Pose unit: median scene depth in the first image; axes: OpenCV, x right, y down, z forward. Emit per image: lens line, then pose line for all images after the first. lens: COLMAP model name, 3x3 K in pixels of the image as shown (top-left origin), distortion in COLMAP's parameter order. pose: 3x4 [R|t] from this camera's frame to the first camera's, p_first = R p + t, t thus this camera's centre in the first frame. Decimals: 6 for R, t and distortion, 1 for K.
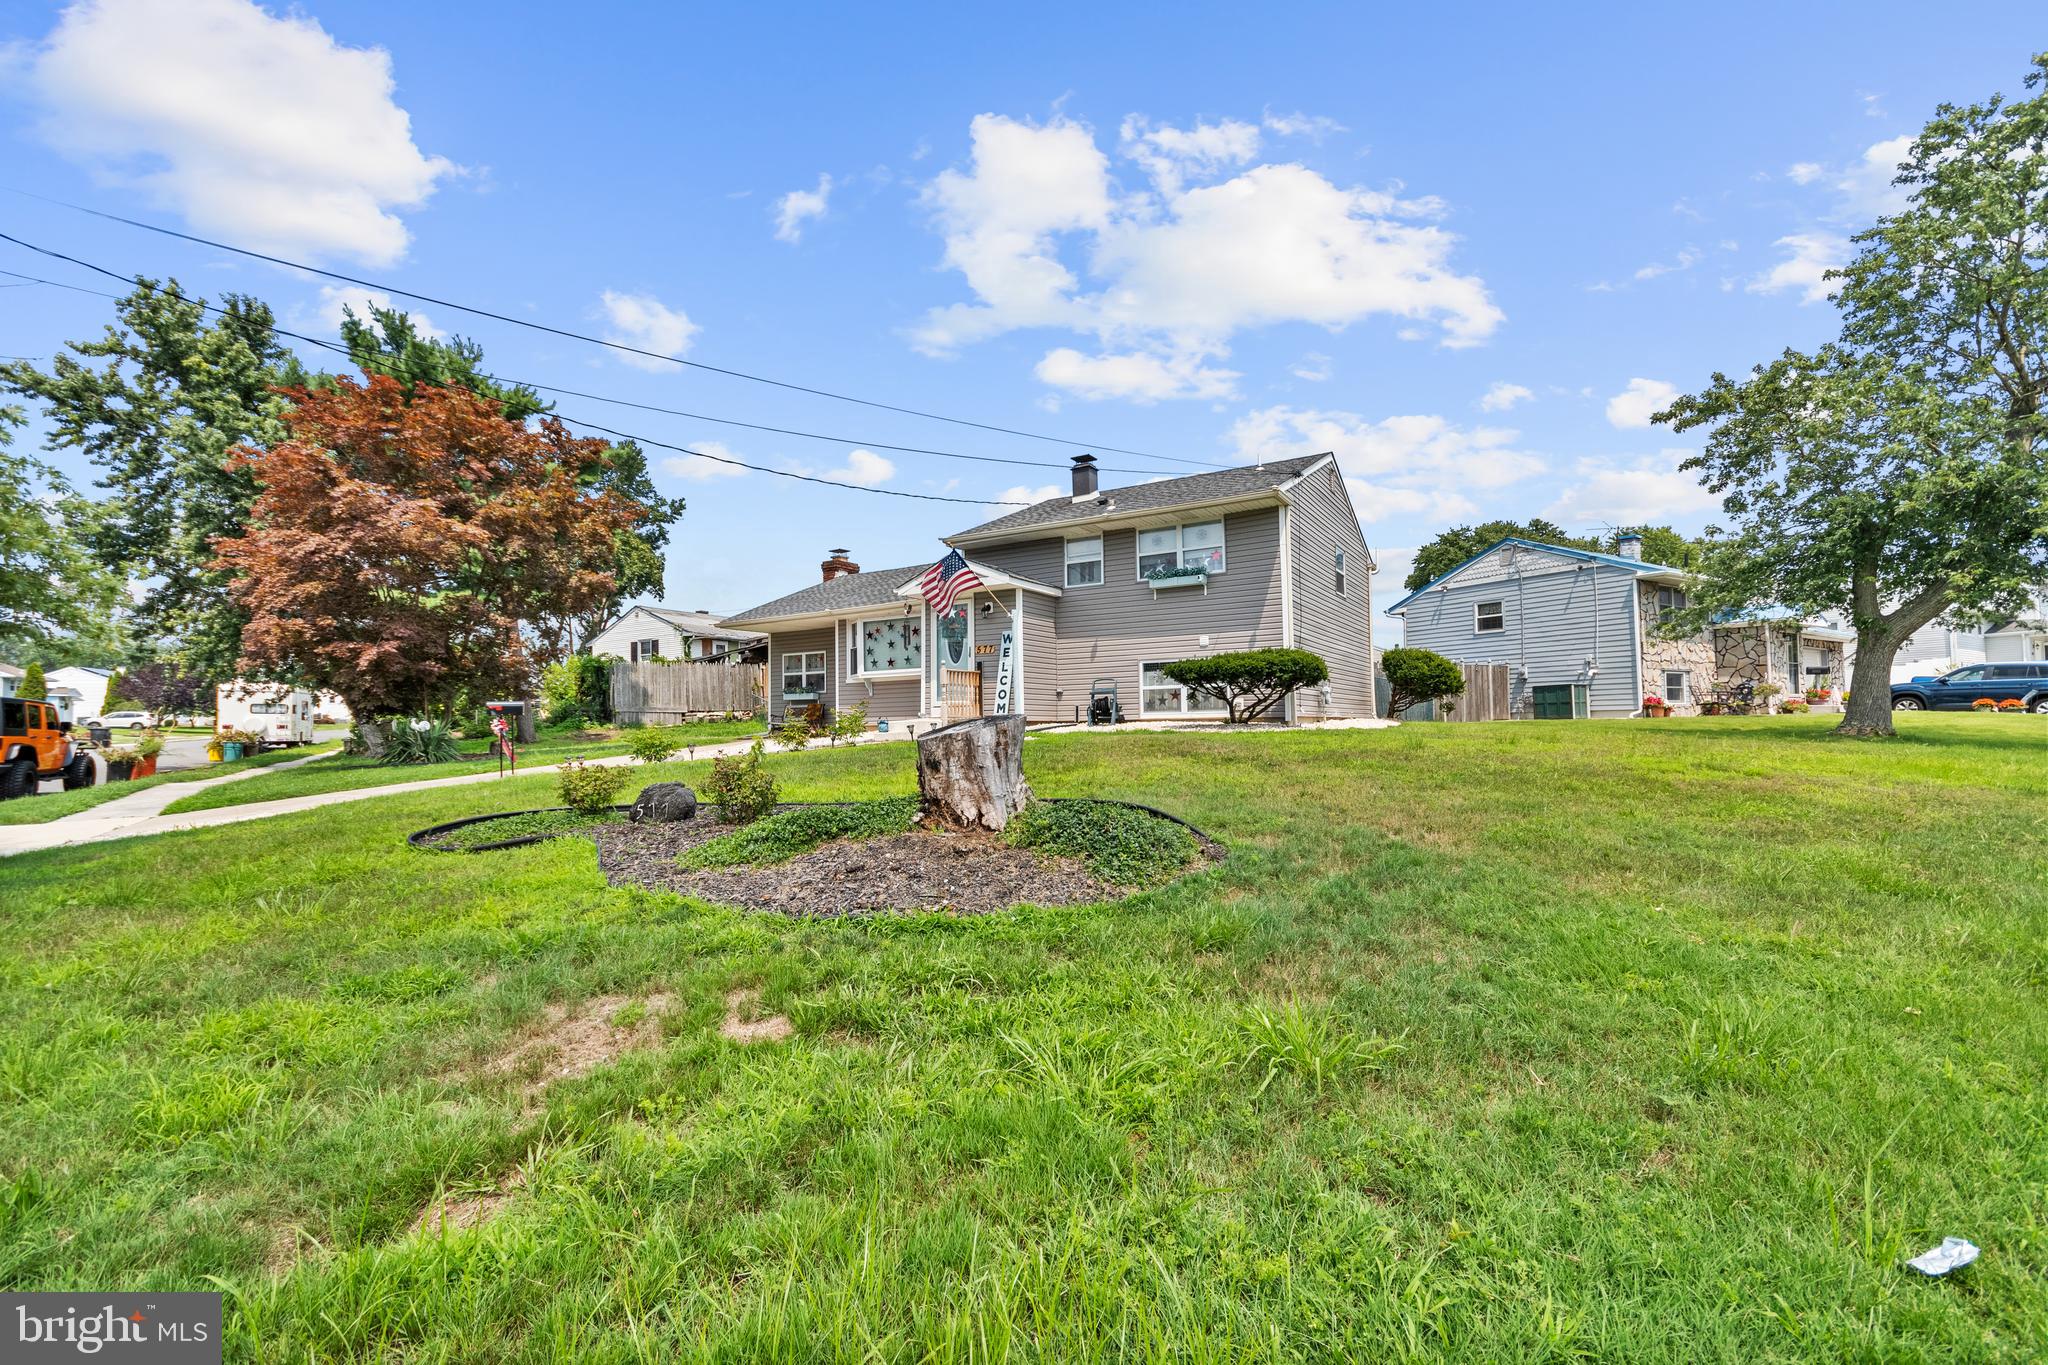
lens RADIAL K [[906.1, 0, 1022.0], [0, 906.1, 677.6], [0, 0, 1]] dist [0.004829, 0.000307]
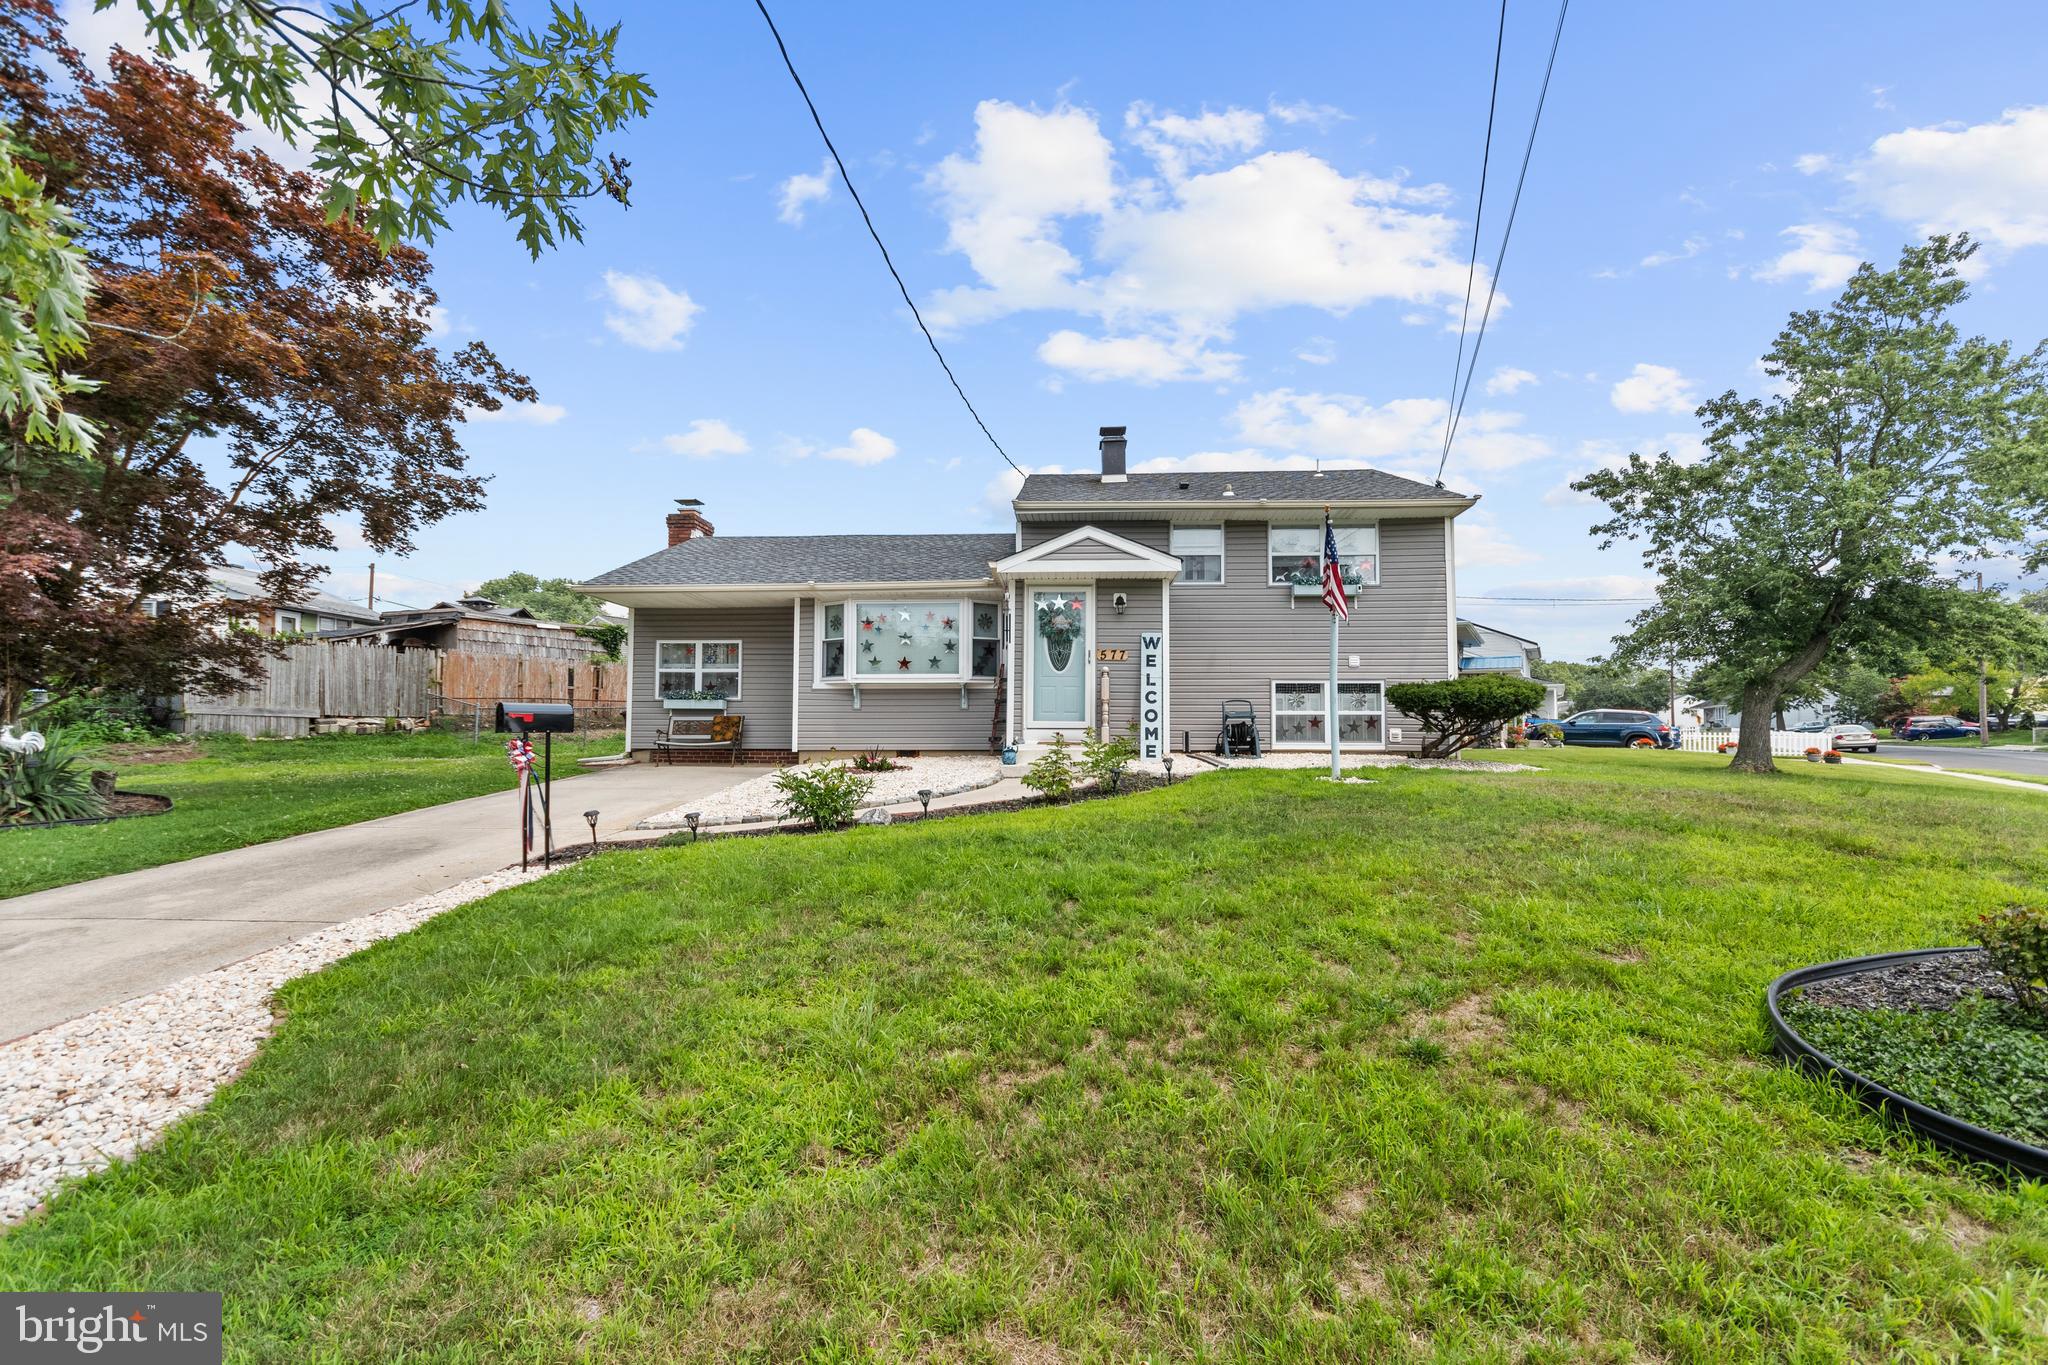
lens RADIAL K [[906.1, 0, 1025.0], [0, 906.1, 687.6], [0, 0, 1]] dist [0.004829, 0.000307]
pose [[0.880225, 0.043994, 0.472513, -0.387030], [-0.041819, 0.999011, -0.015110, 0.009185], [-0.472710, -0.006460, 0.881194, 0.306897]]
